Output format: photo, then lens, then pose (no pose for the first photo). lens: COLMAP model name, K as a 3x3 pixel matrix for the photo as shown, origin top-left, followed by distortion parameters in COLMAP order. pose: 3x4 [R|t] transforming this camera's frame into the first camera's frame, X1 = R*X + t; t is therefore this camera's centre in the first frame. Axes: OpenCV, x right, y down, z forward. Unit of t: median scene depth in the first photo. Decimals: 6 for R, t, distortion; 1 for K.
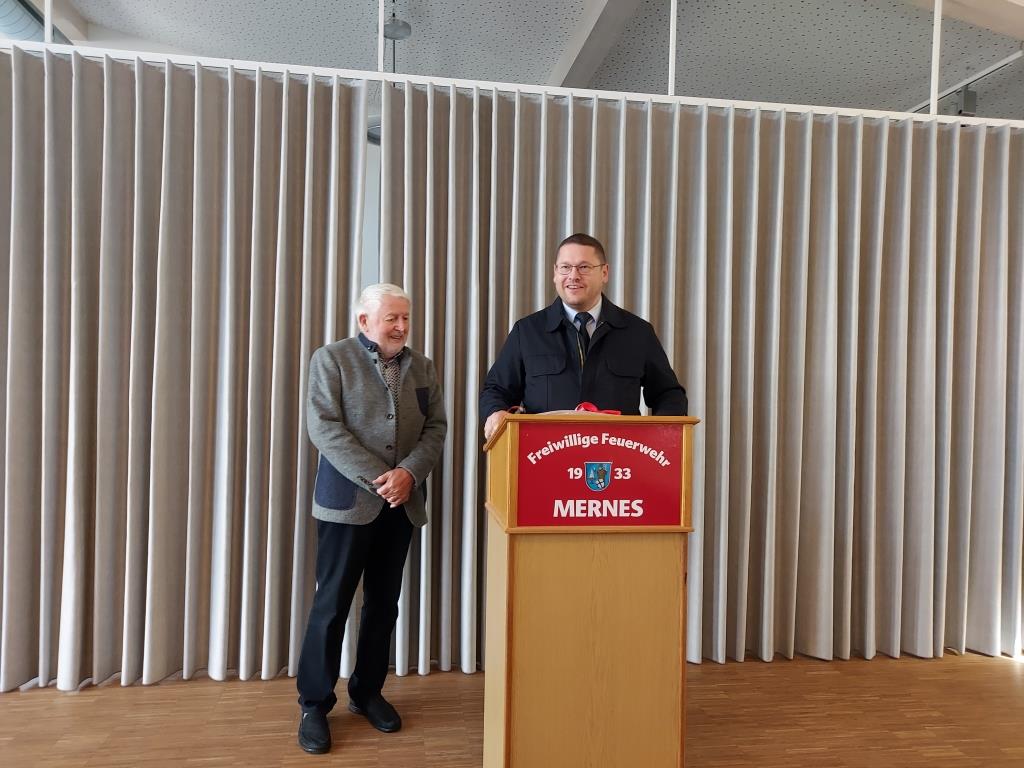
lens RADIAL K [[723.8, 0, 493.5], [0, 723.8, 381.1], [0, 0, 1]] dist [0.042597, -0.024426]
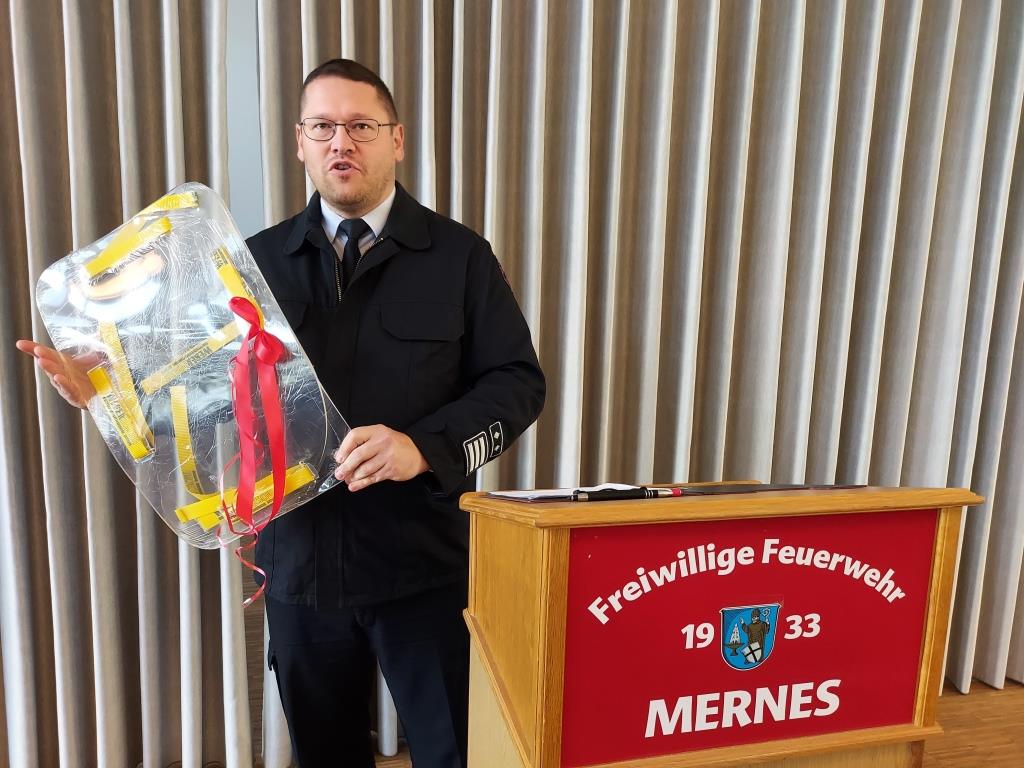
lens RADIAL K [[723.8, 0, 502.8], [0, 723.8, 386.3], [0, 0, 1]] dist [0.042597, -0.024426]
pose [[0.995902, -0.009482, 0.089938, -0.034695], [-0.005383, 0.986509, 0.163618, -0.080827], [-0.090276, -0.163432, 0.982416, 0.618460]]
